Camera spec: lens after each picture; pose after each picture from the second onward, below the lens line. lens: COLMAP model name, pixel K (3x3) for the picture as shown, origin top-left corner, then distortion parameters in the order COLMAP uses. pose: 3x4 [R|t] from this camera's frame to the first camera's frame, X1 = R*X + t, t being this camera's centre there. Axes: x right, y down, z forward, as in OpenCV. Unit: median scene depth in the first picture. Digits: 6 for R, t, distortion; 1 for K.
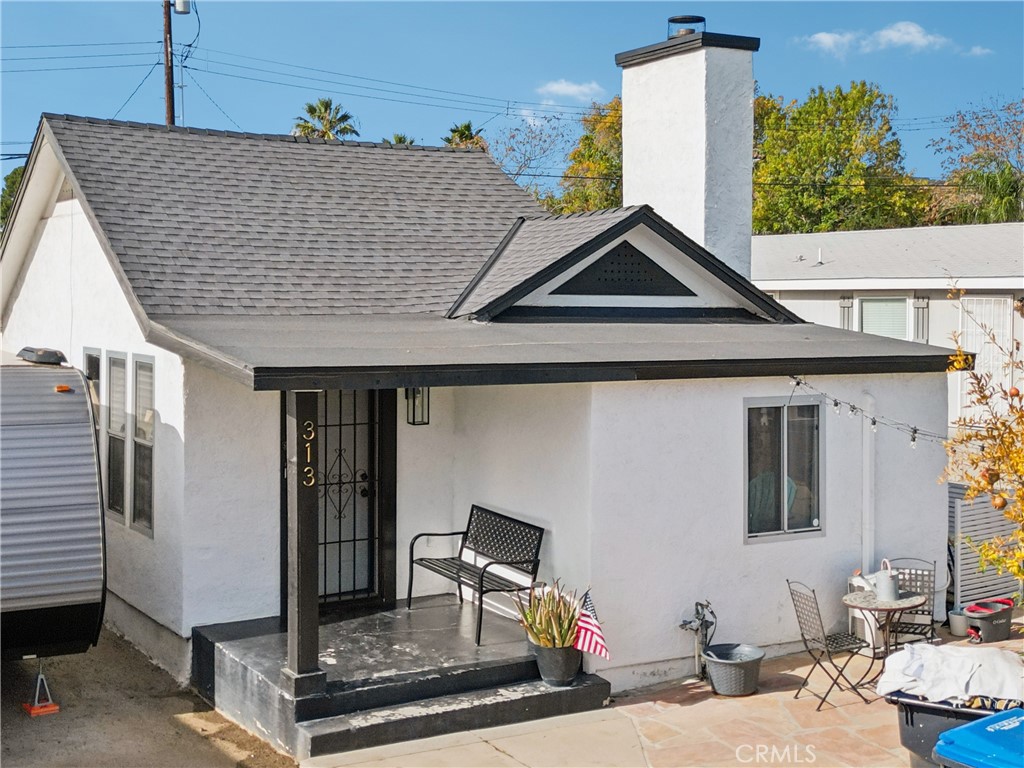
lens RADIAL K [[1378.3, 0, 500.8], [0, 1378.3, 353.6], [0, 0, 1]] dist [0.063989, 0.000000]
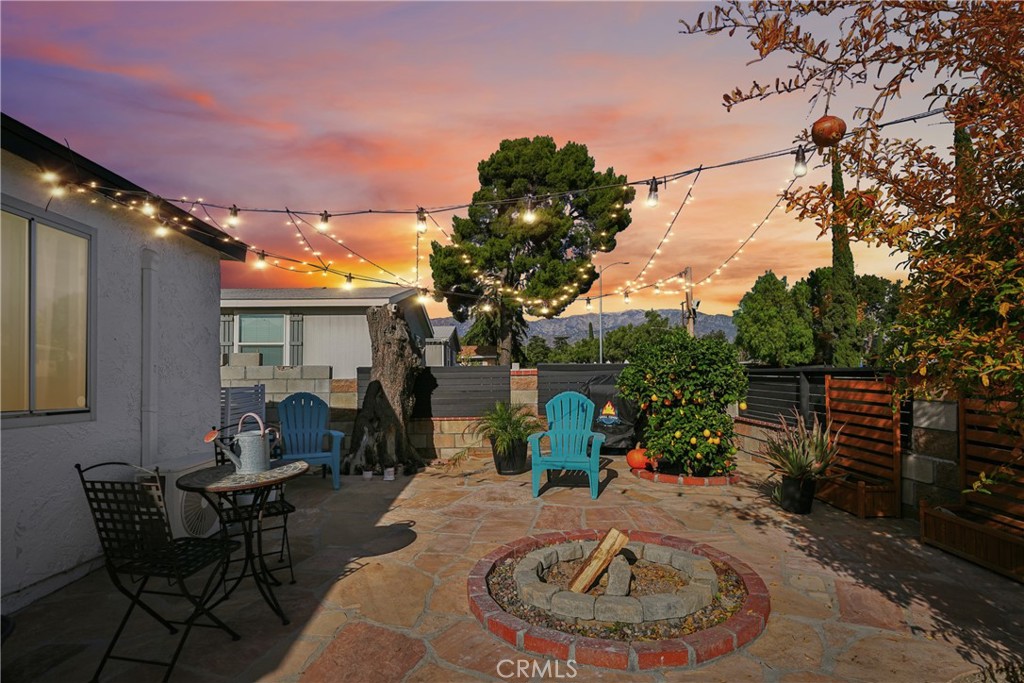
lens RADIAL K [[531.3, 0, 521.1], [0, 531.3, 360.0], [0, 0, 1]] dist [-0.000423, -0.000163]
pose [[0.486701, 0.028767, 0.873095, 0.102059], [0.044551, 0.997340, -0.057695, 0.132267], [-0.872432, 0.066978, 0.484124, 0.694750]]
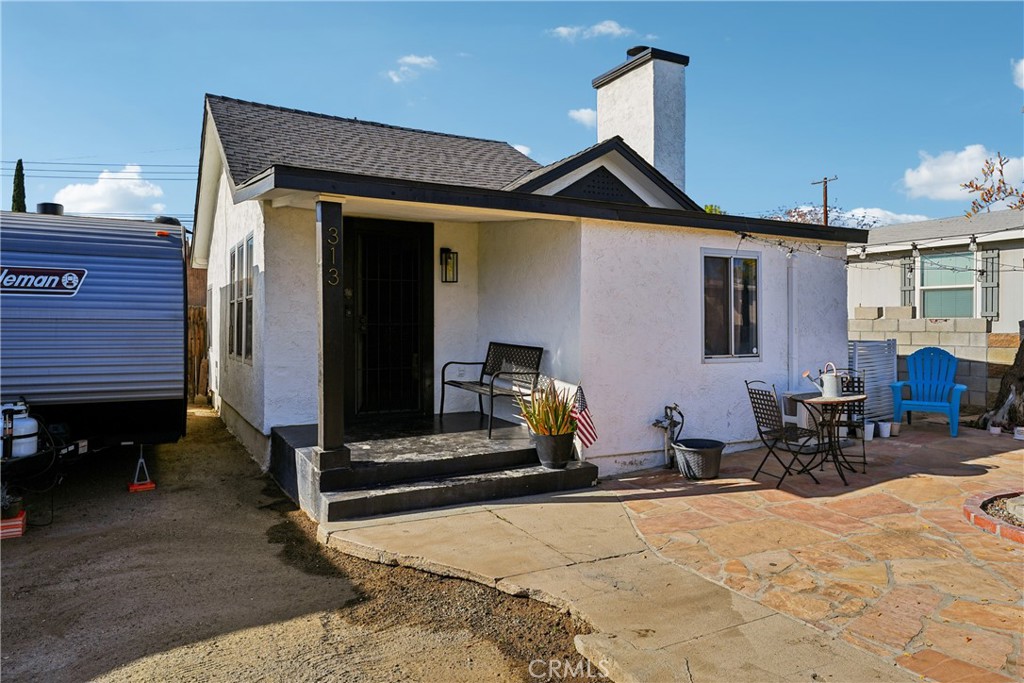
lens RADIAL K [[667.7, 0, 505.6], [0, 667.7, 333.3], [0, 0, 1]] dist [0.011780, 0.003974]
pose [[0.999354, -0.002447, -0.035850, 0.018750], [0.001526, 0.999668, -0.025705, 0.126875], [0.035901, 0.025633, 0.999027, 0.384937]]
